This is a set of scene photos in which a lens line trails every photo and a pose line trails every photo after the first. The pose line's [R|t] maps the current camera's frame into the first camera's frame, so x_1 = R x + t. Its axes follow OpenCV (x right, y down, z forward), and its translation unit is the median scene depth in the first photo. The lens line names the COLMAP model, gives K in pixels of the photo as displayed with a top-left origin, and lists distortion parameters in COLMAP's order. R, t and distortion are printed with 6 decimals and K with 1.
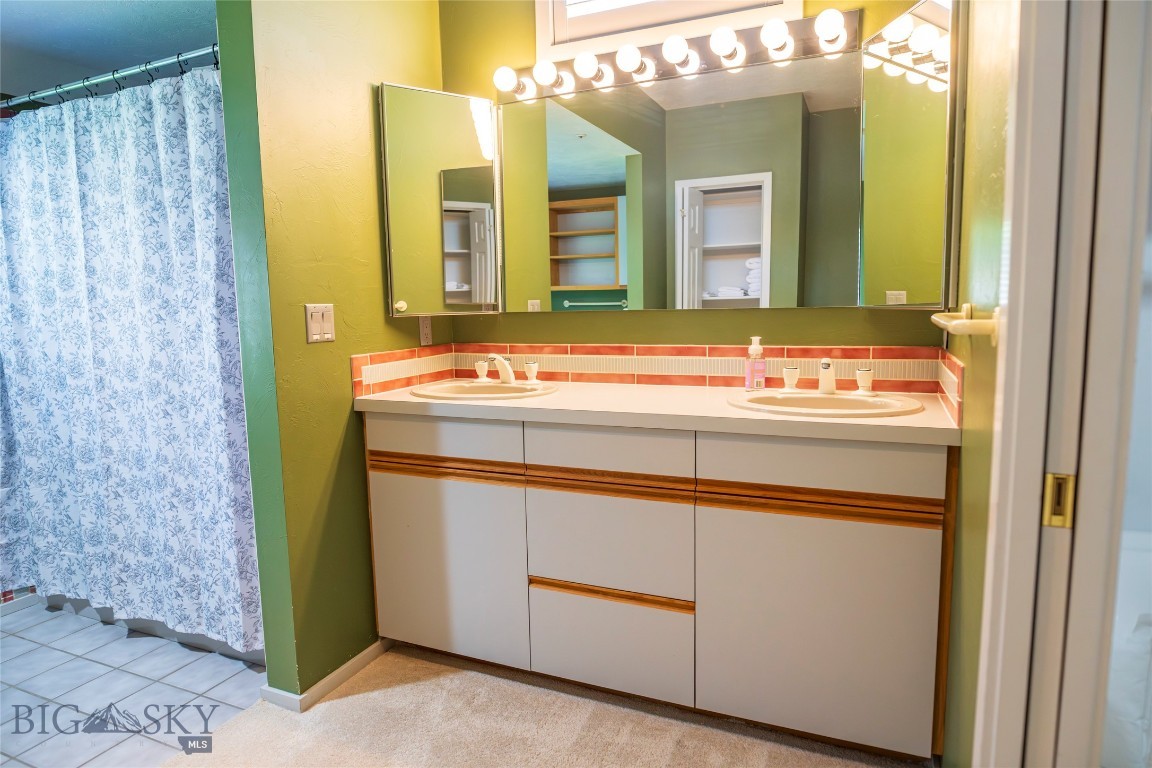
lens RADIAL K [[686.5, 0, 570.3], [0, 686.5, 383.5], [0, 0, 1]] dist [-0.024370, 0.000687]
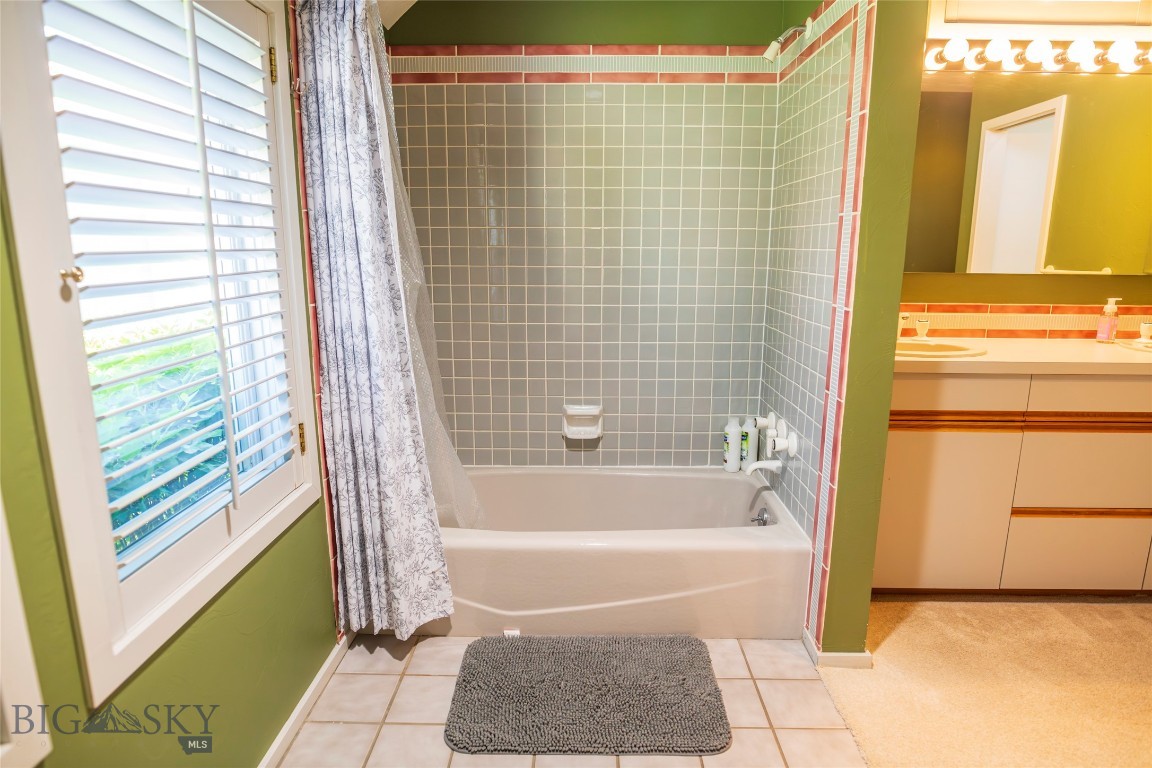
lens RADIAL K [[686.5, 0, 572.3], [0, 686.5, 381.3], [0, 0, 1]] dist [-0.024370, 0.000687]
pose [[0.920149, -0.051383, 0.388182, -1.117324], [0.023043, 0.996740, 0.077314, -0.035153], [-0.390890, -0.062195, 0.918334, 0.240908]]
